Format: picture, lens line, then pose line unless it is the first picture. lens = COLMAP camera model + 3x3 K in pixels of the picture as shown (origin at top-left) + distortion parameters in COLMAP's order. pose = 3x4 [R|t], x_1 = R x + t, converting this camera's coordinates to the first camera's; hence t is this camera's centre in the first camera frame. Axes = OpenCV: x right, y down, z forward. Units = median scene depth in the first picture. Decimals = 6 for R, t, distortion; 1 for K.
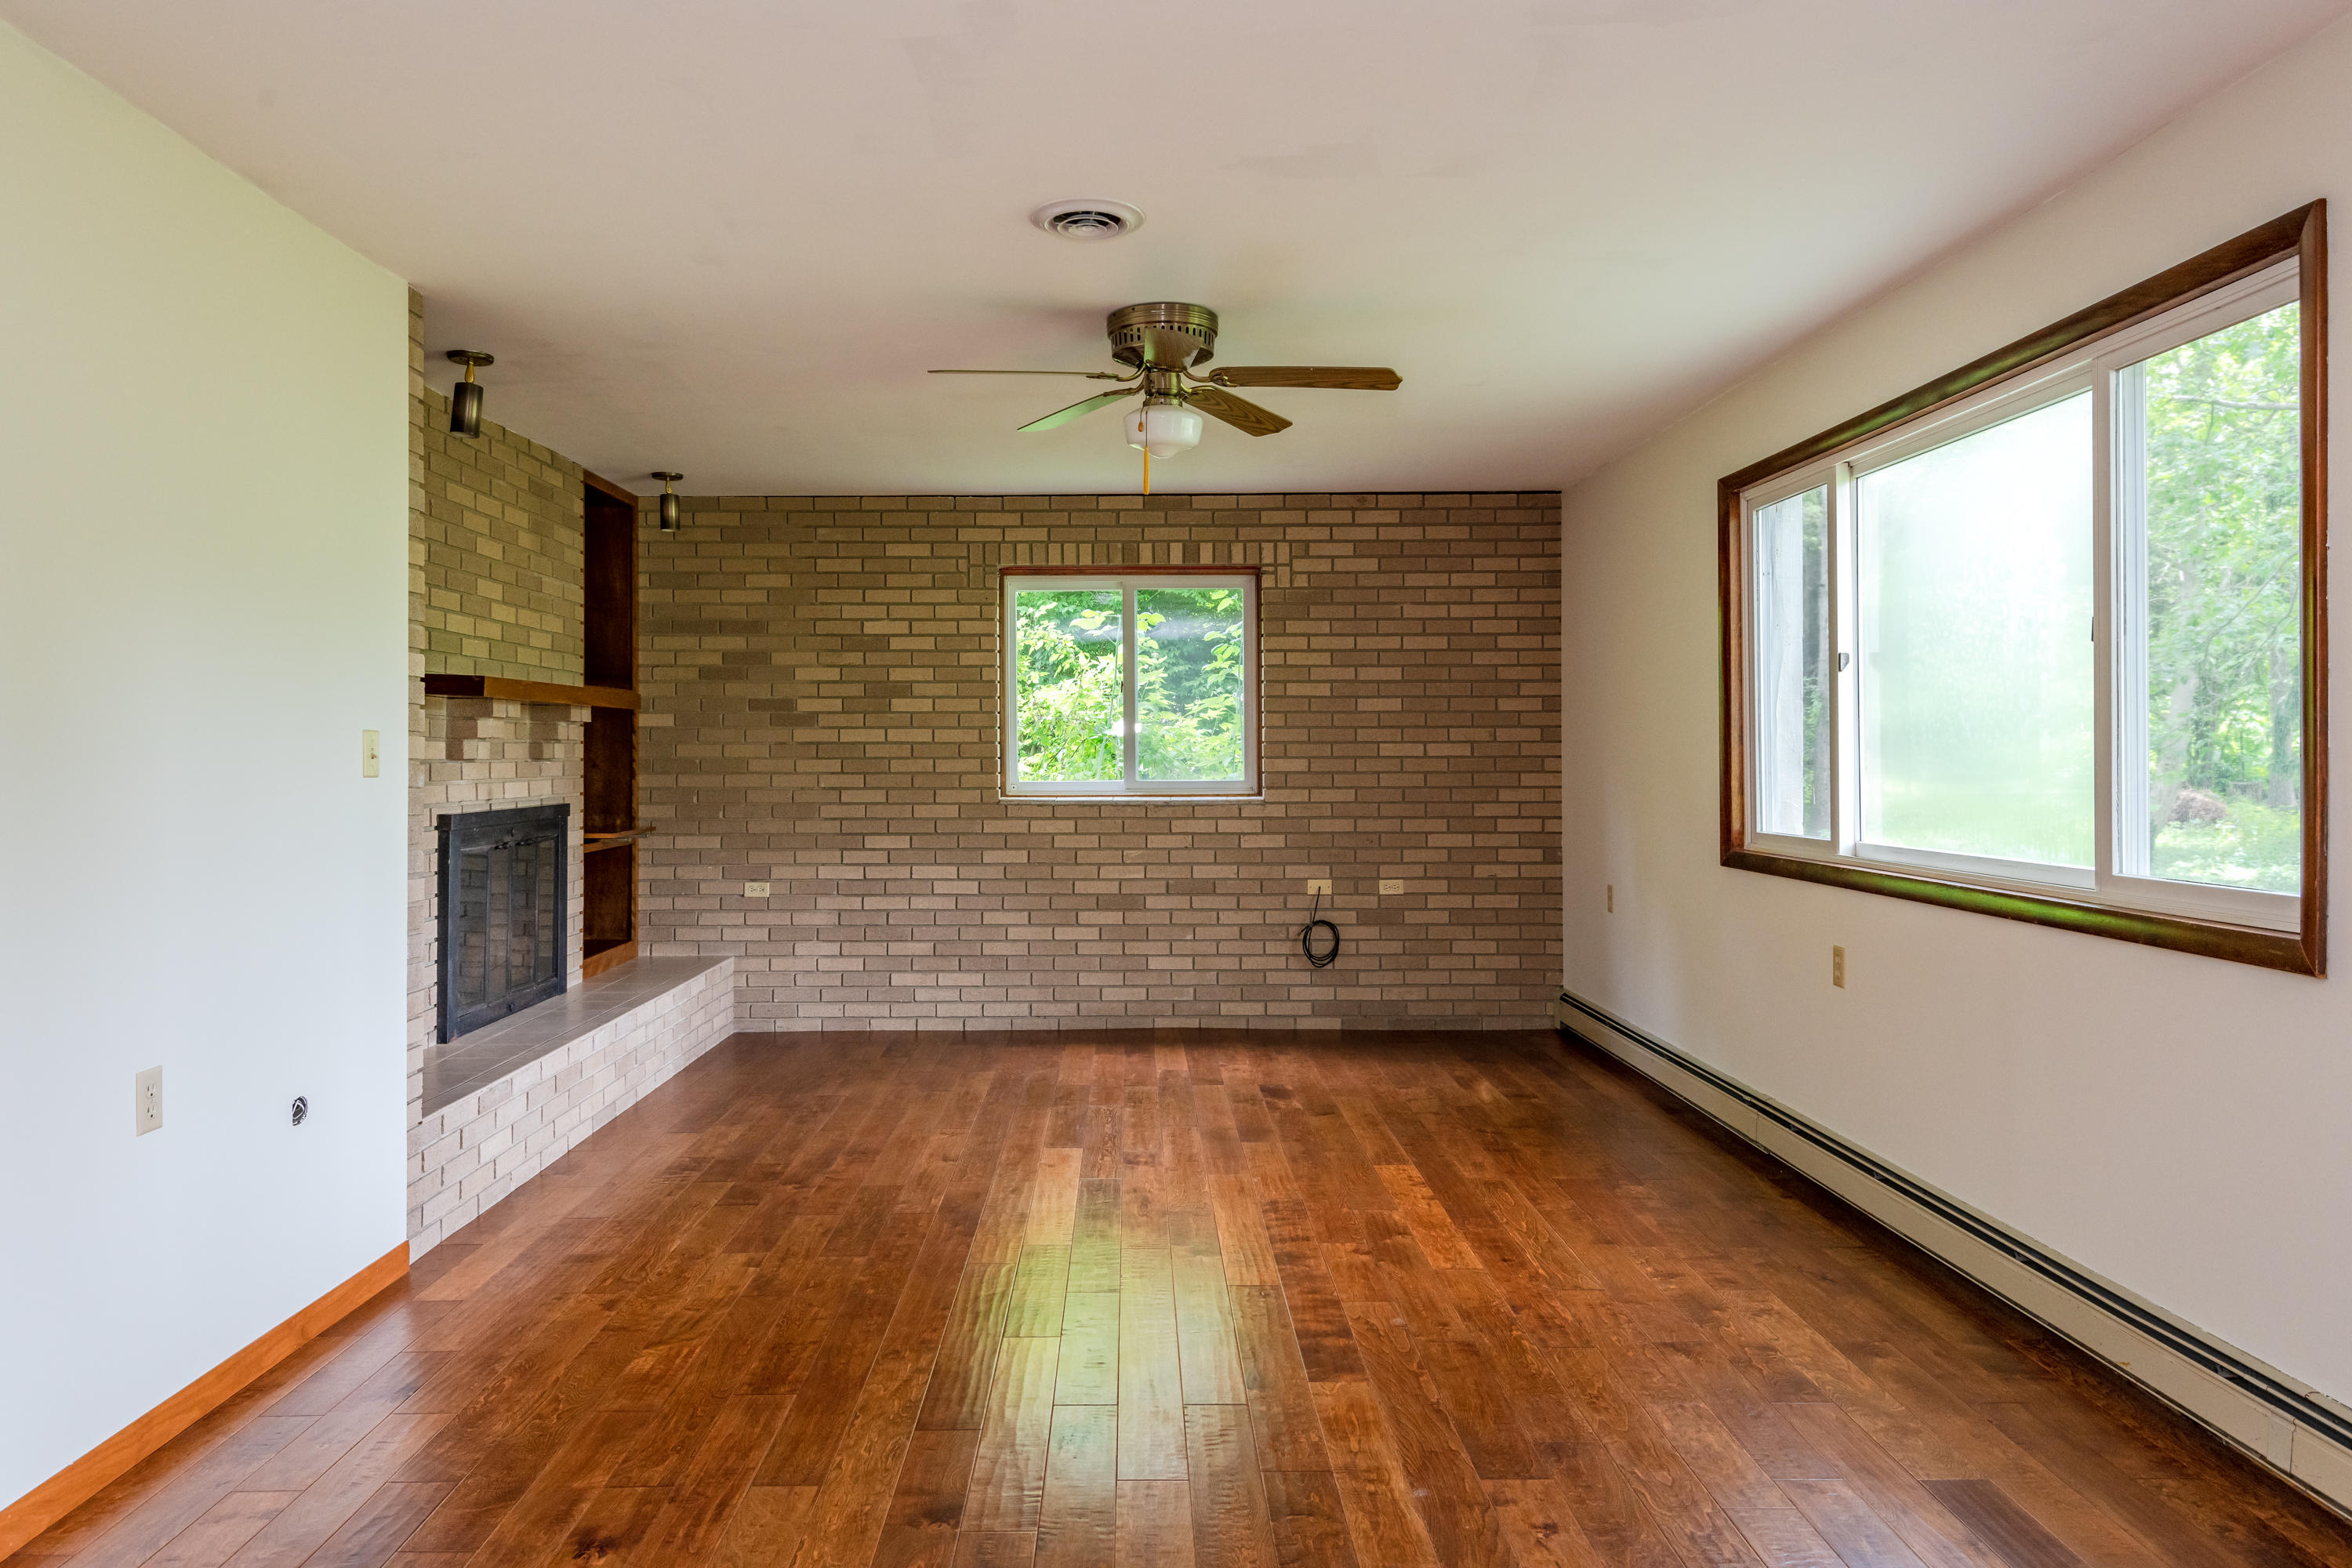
lens RADIAL K [[1496.2, 0, 1150.7], [0, 1496.2, 748.8], [0, 0, 1]] dist [0.038374, -0.032335]
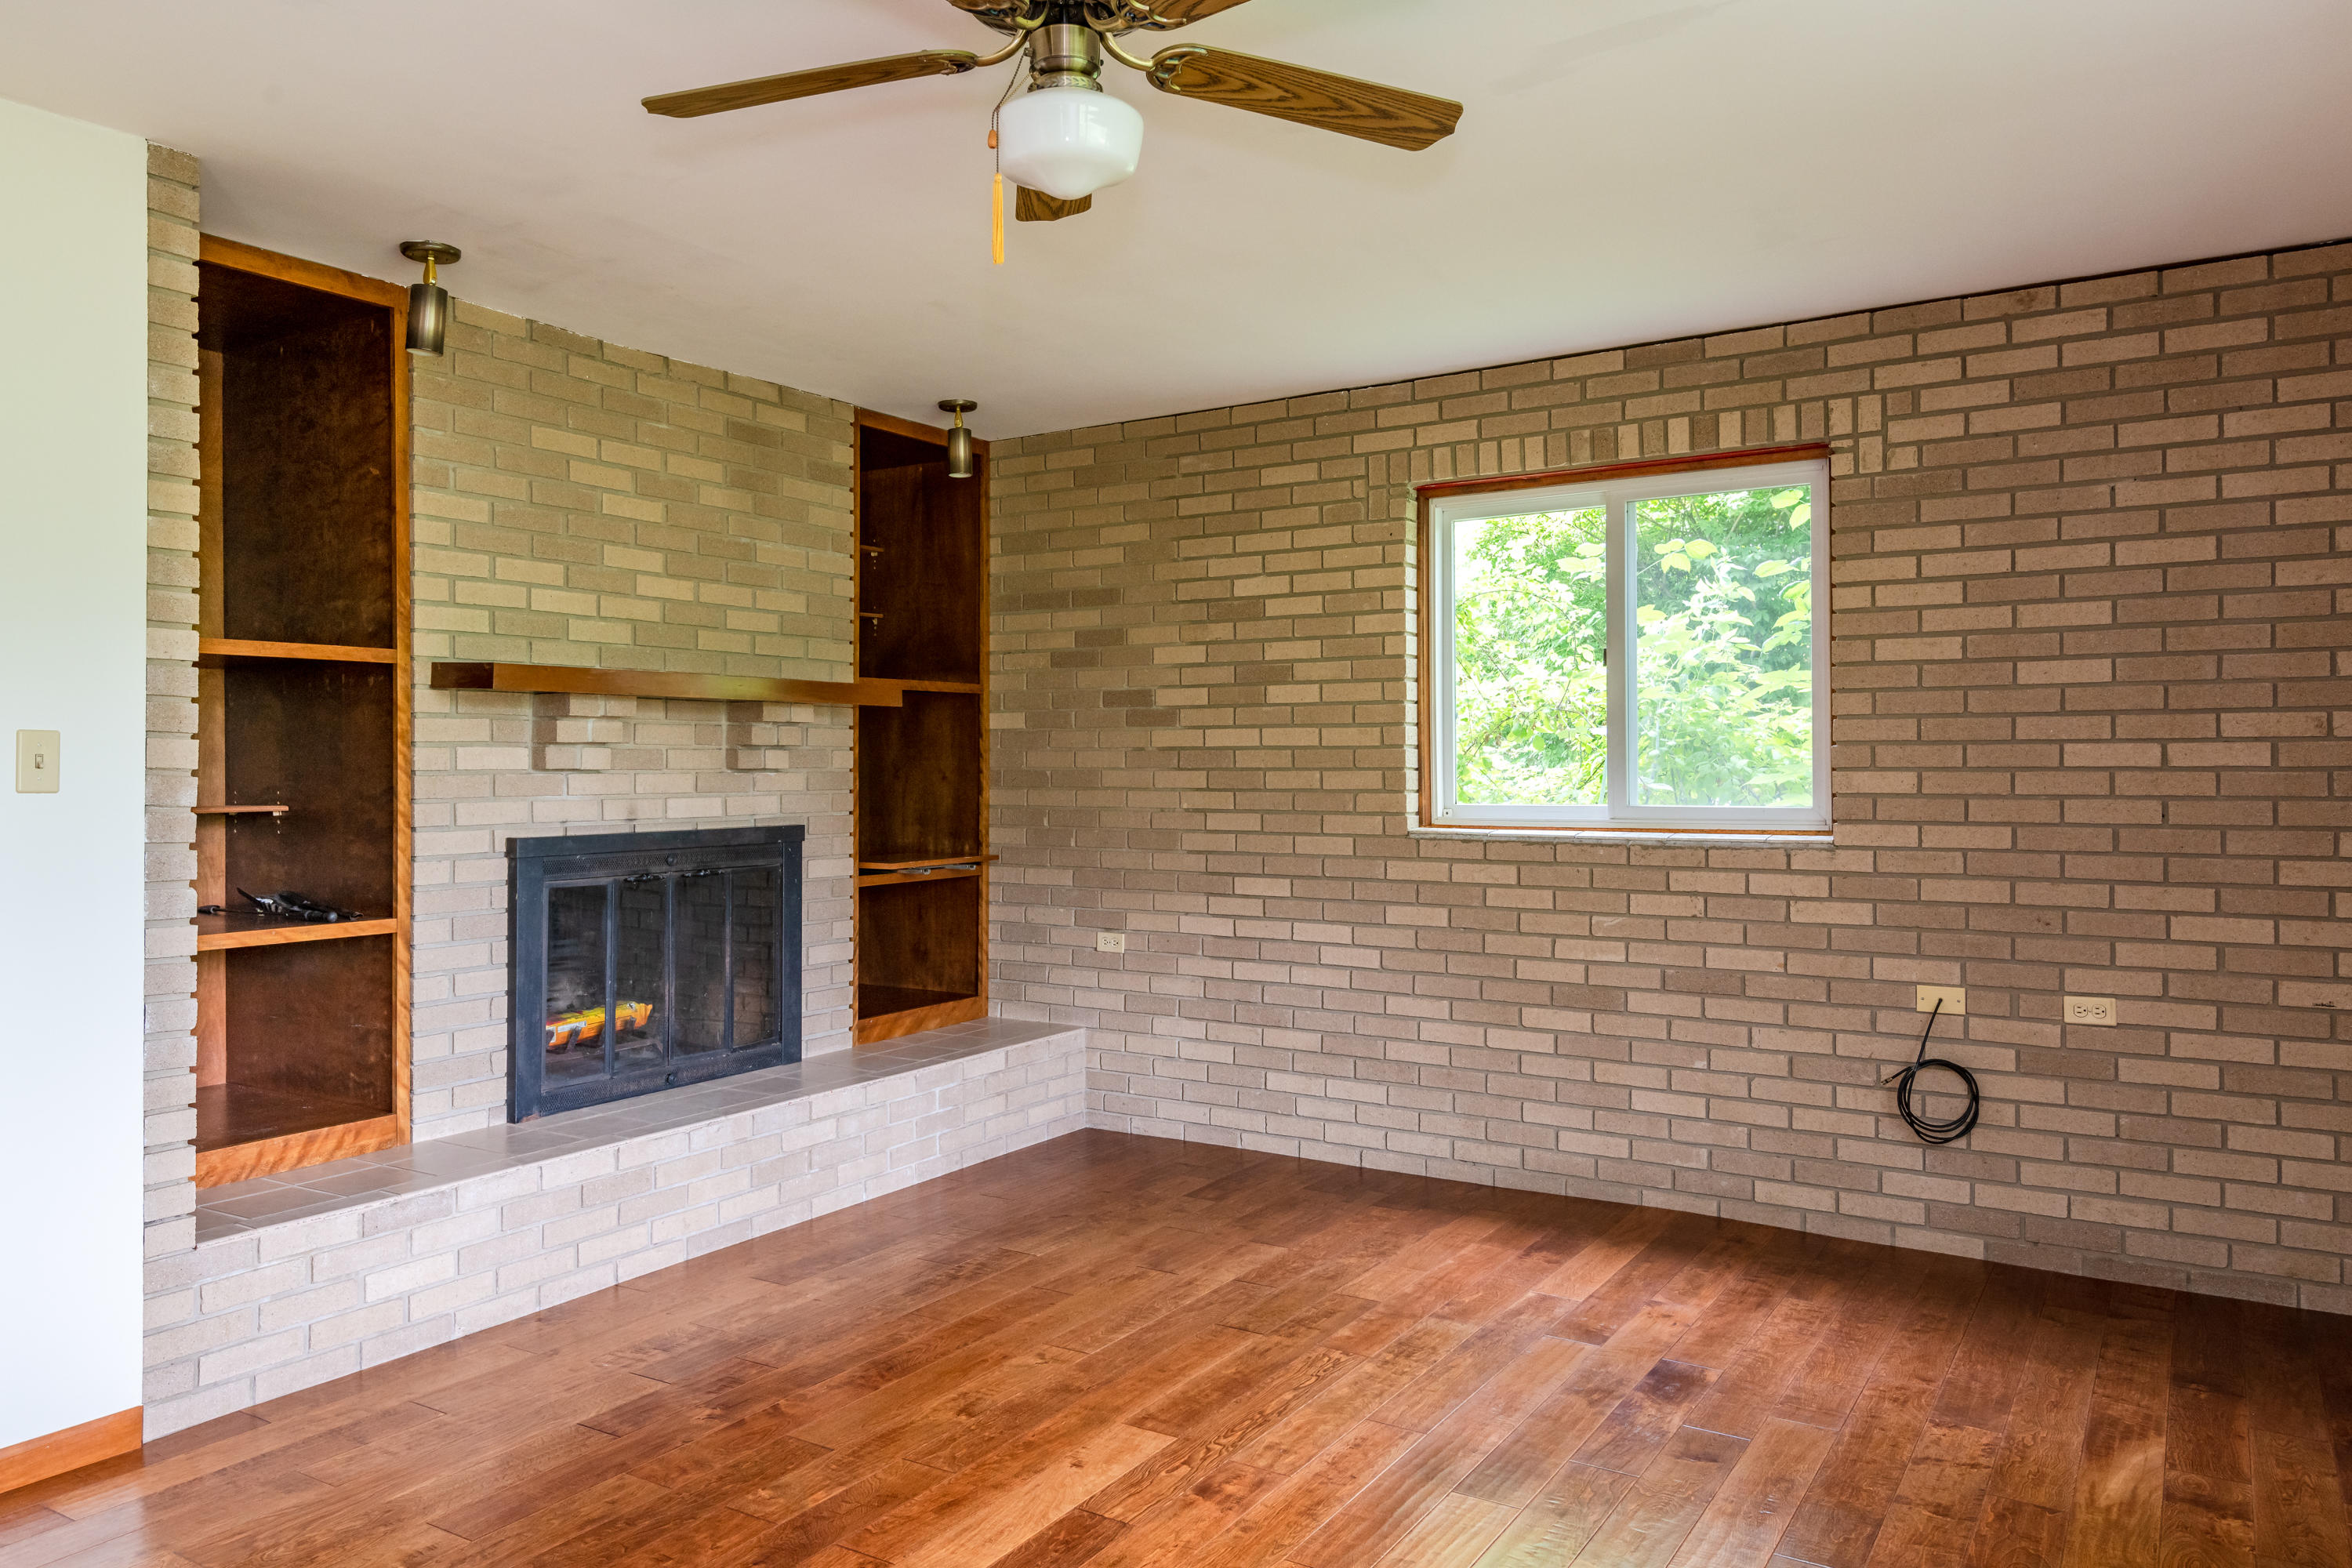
lens RADIAL K [[1634.6, 0, 1137.1], [0, 1634.6, 758.0], [0, 0, 1]] dist [0.041264, -0.032309]
pose [[0.830701, -0.002433, -0.556713, 0.207701], [0.002011, 0.999997, -0.001369, 0.001841], [0.556715, 0.000018, 0.830703, 0.319245]]
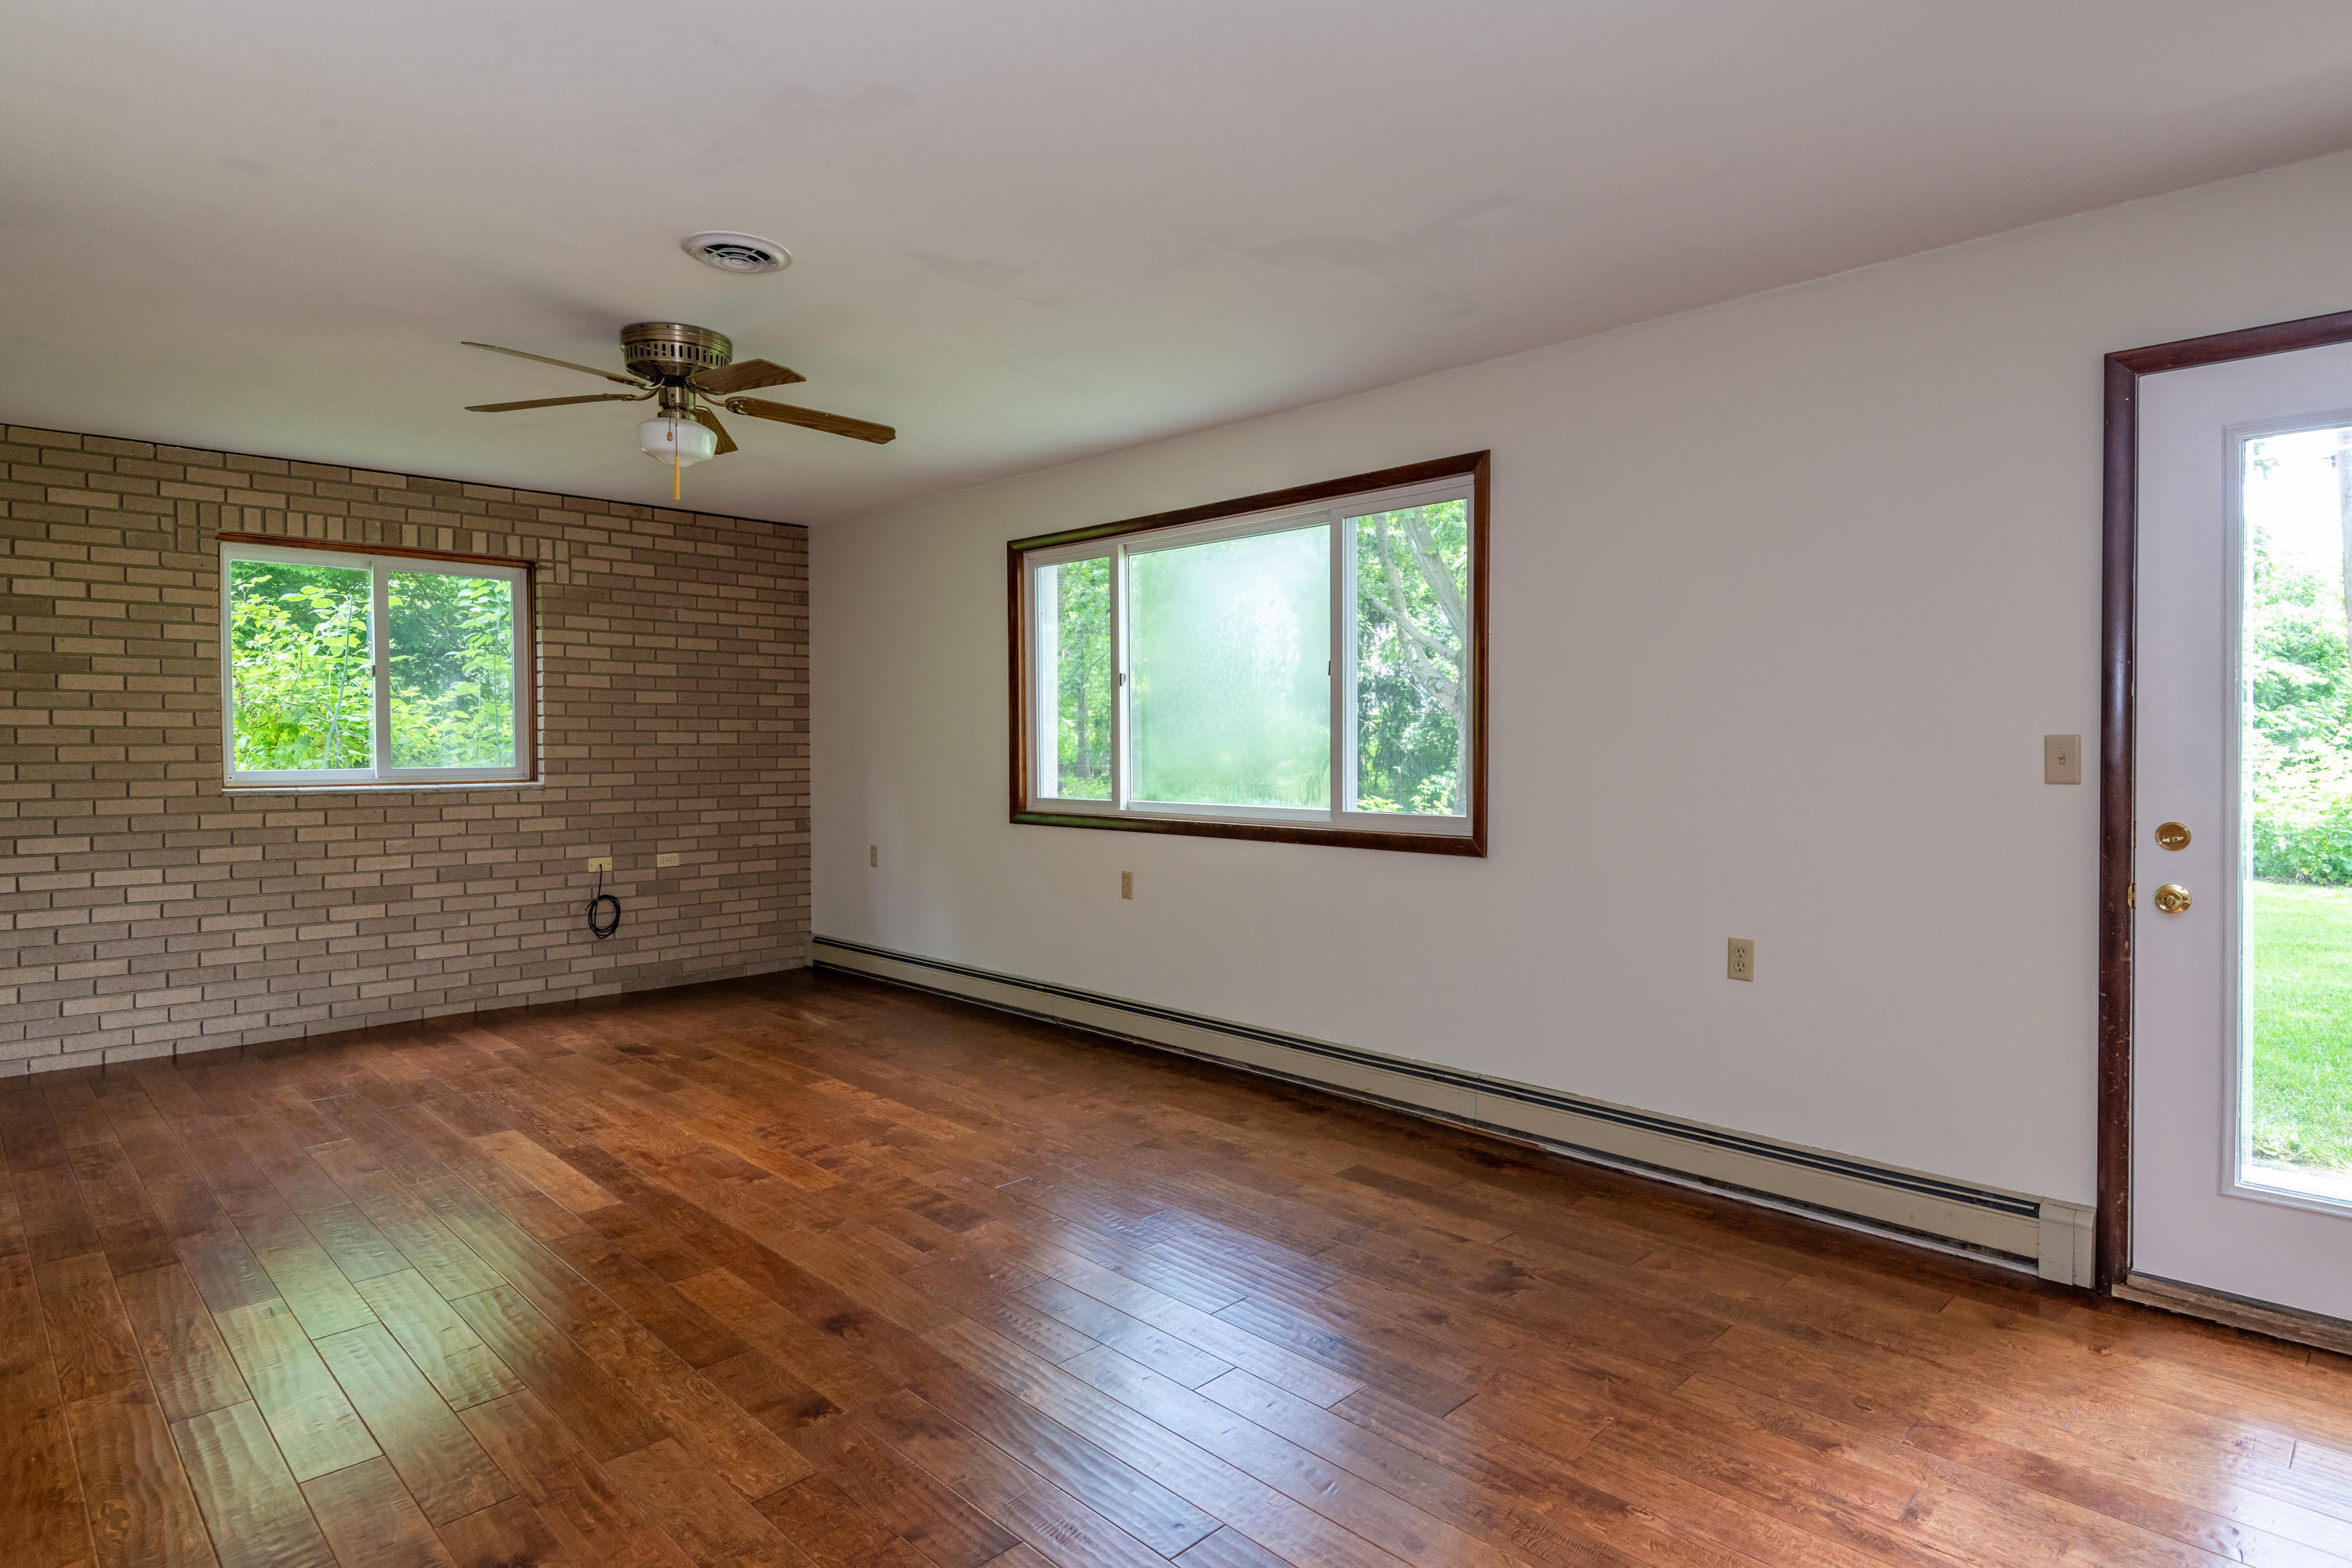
lens RADIAL K [[1245.7, 0, 1221.9], [0, 1245.7, 758.4], [0, 0, 1]] dist [0.028587, -0.022129]
pose [[0.702517, -0.006965, 0.711633, -0.215864], [-0.003602, 0.999905, 0.013341, 0.001996], [-0.711658, -0.011935, 0.702425, 0.046281]]
